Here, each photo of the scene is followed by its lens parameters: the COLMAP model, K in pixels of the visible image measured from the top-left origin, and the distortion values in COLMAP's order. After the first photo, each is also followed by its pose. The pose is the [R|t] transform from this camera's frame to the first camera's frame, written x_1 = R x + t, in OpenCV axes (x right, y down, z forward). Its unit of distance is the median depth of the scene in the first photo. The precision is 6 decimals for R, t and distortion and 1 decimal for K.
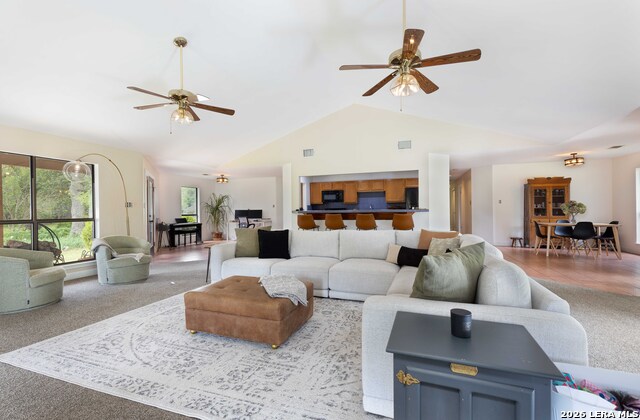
lens RADIAL K [[279.7, 0, 321.9], [0, 279.7, 210.2], [0, 0, 1]] dist [0.005244, -0.000218]
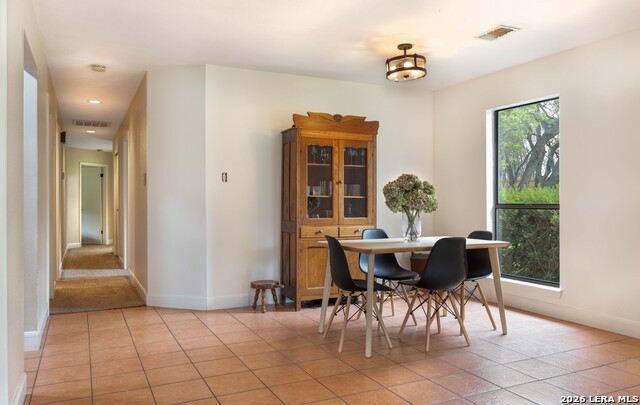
lens RADIAL K [[498.5, 0, 320.7], [0, 498.5, 204.4], [0, 0, 1]] dist [-0.000399, -0.000157]
pose [[0.709874, 0.006430, 0.704300, 0.310368], [-0.004156, 0.999979, -0.004941, 0.004784], [-0.704317, 0.000581, 0.709886, 0.517830]]
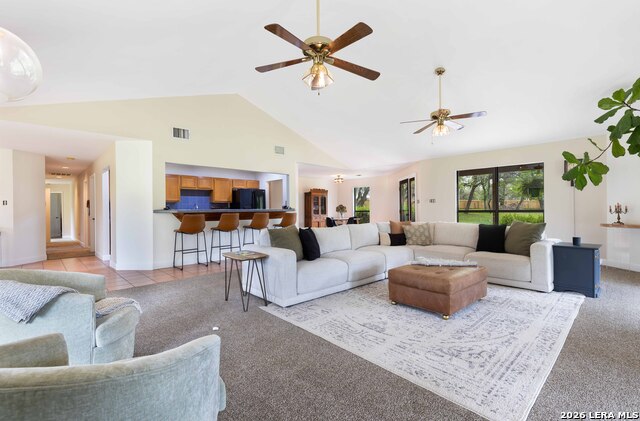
lens RADIAL K [[279.7, 0, 321.4], [0, 279.7, 211.9], [0, 0, 1]] dist [0.005244, -0.000218]
pose [[0.472772, 0.000246, 0.881185, -0.475380], [0.004935, 0.999984, -0.002927, 0.010368], [-0.881171, 0.005733, 0.472763, 0.269239]]
